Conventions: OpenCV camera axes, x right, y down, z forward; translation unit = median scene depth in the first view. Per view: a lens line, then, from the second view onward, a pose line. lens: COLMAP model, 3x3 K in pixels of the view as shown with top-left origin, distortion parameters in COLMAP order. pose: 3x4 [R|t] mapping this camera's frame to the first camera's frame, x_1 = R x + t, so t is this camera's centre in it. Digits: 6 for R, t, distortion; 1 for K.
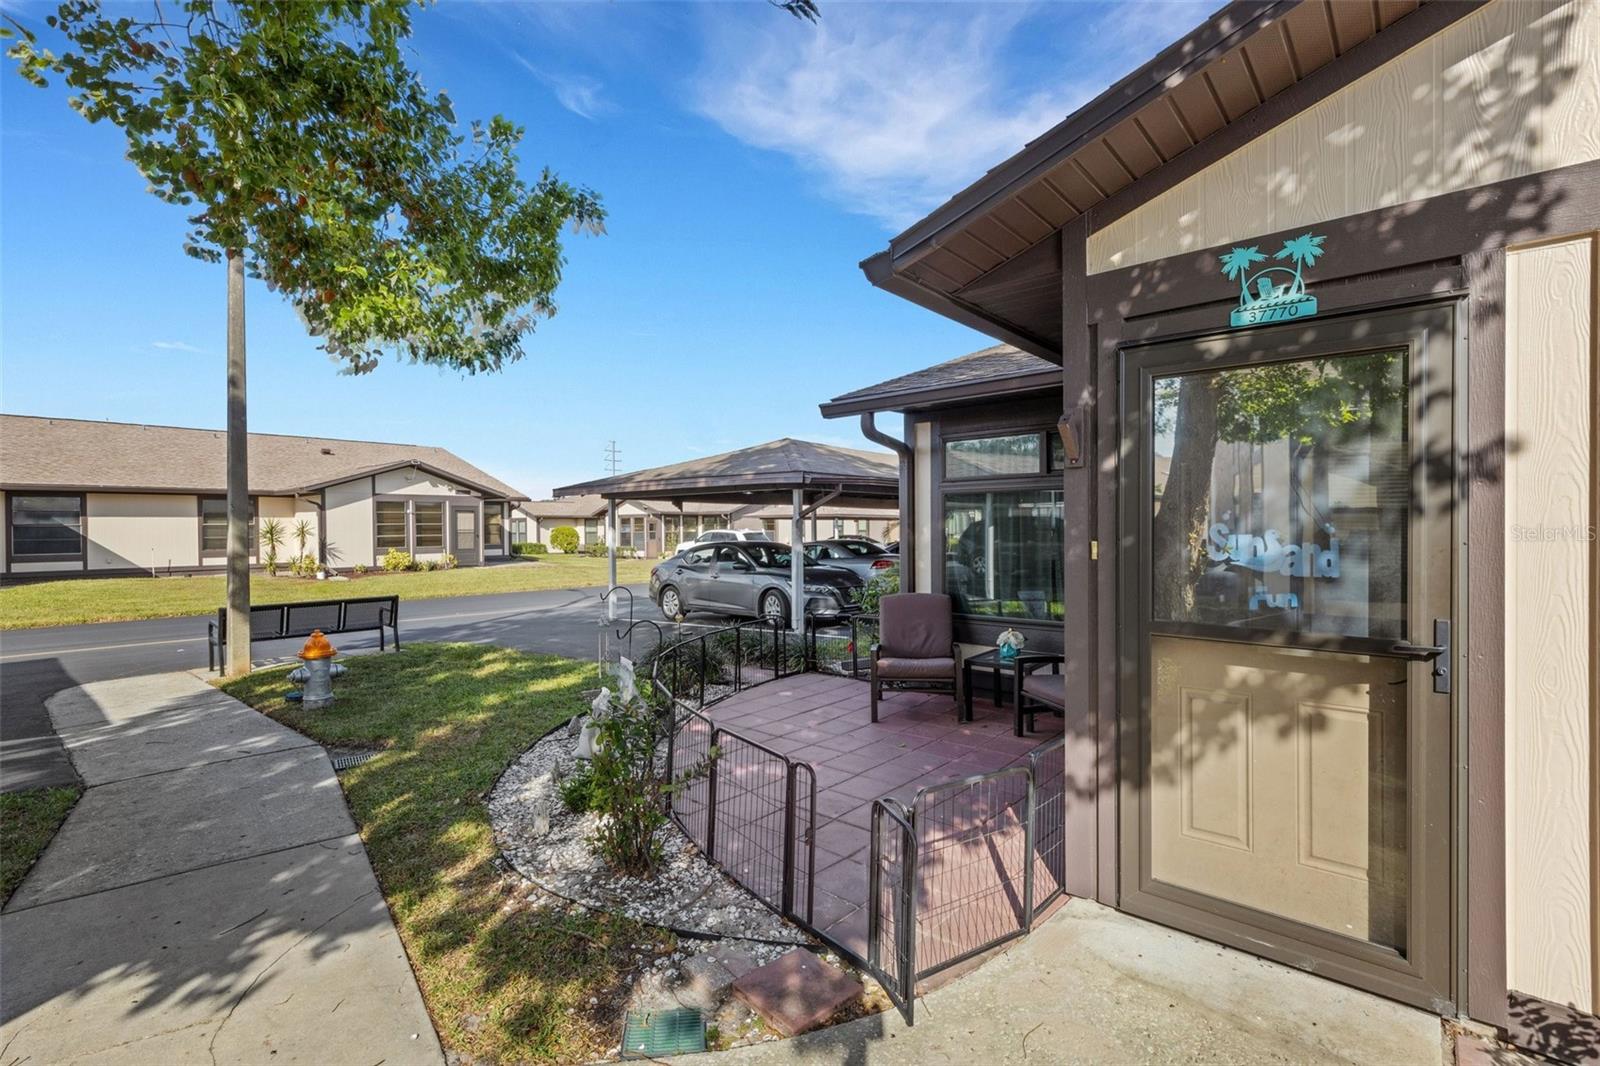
lens RADIAL K [[734.0, 0, 792.4], [0, 734.0, 534.5], [0, 0, 1]] dist [0.018733, -0.000239]
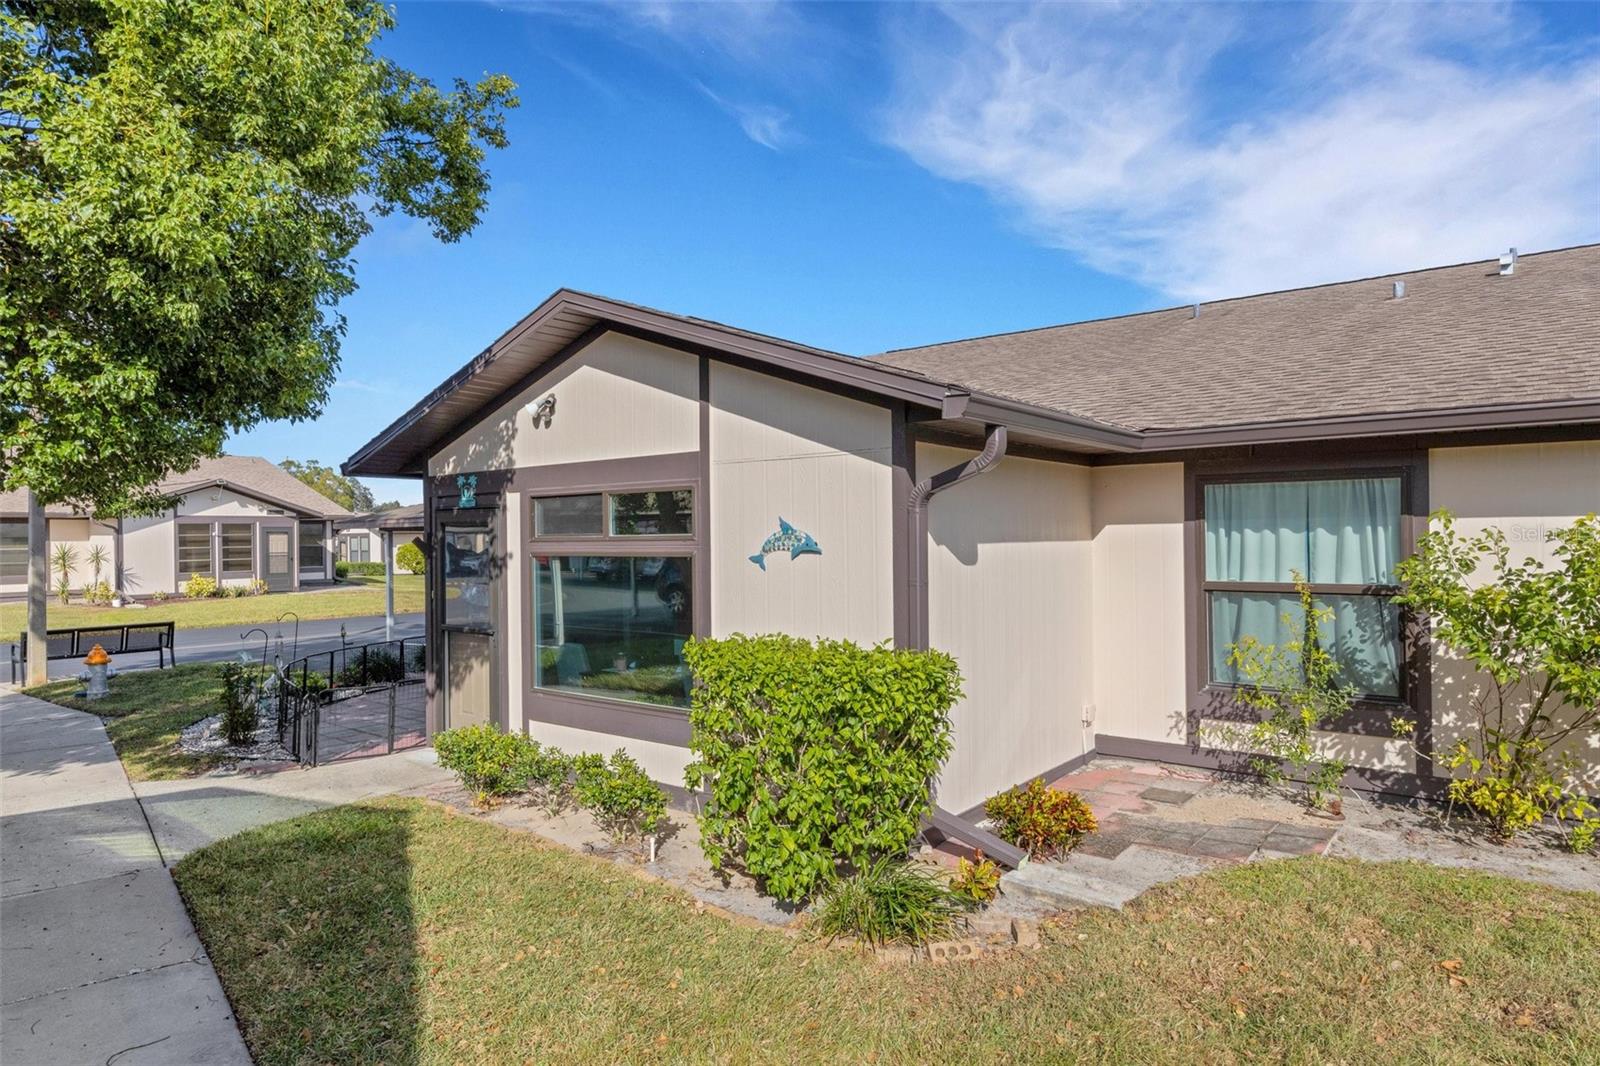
lens RADIAL K [[922.1, 0, 803.3], [0, 922.1, 526.1], [0, 0, 1]] dist [-0.003579, -0.004199]
pose [[0.997842, -0.005141, 0.065465, 0.156514], [0.006426, 0.999790, -0.019443, -0.014233], [-0.065352, 0.019822, 0.997665, -0.223880]]
